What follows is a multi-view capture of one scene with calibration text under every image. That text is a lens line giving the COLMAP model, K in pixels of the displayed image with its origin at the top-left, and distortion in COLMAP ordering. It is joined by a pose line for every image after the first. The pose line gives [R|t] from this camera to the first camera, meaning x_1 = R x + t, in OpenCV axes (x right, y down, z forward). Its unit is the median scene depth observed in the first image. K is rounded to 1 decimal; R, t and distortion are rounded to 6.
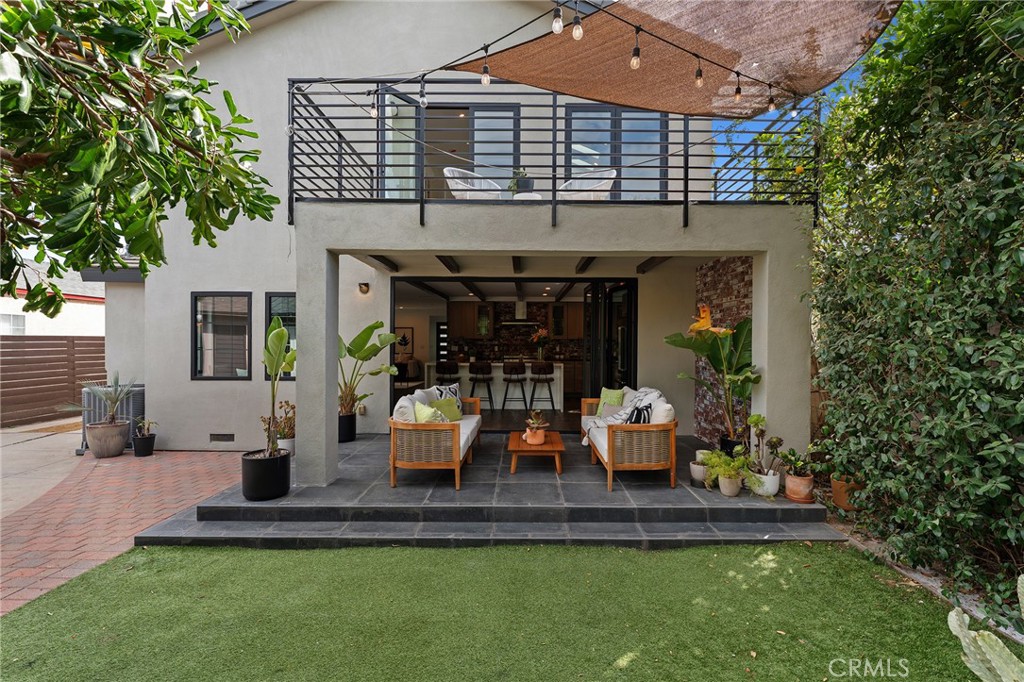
lens RADIAL K [[484.1, 0, 514.7], [0, 484.1, 344.2], [0, 0, 1]] dist [-0.001135, -0.000057]
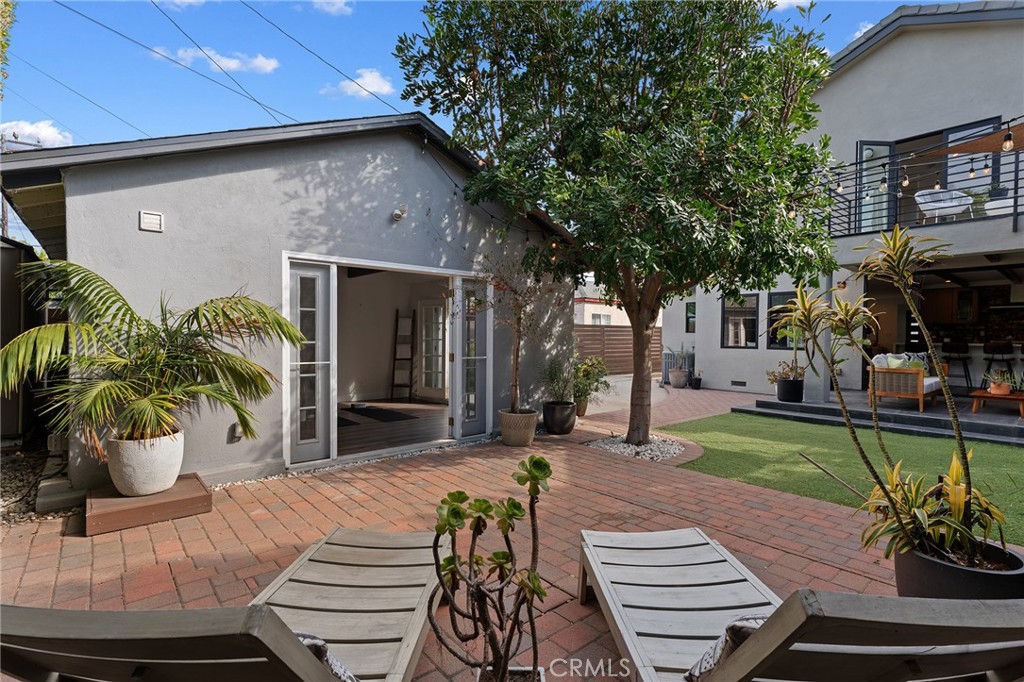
lens RADIAL K [[484.1, 0, 514.7], [0, 484.1, 344.2], [0, 0, 1]] dist [-0.001135, -0.000057]
pose [[0.666651, 0.013211, -0.745253, 0.111707], [-0.008733, 0.999913, 0.009913, 0.052785], [0.745319, -0.000101, 0.666708, -0.680156]]
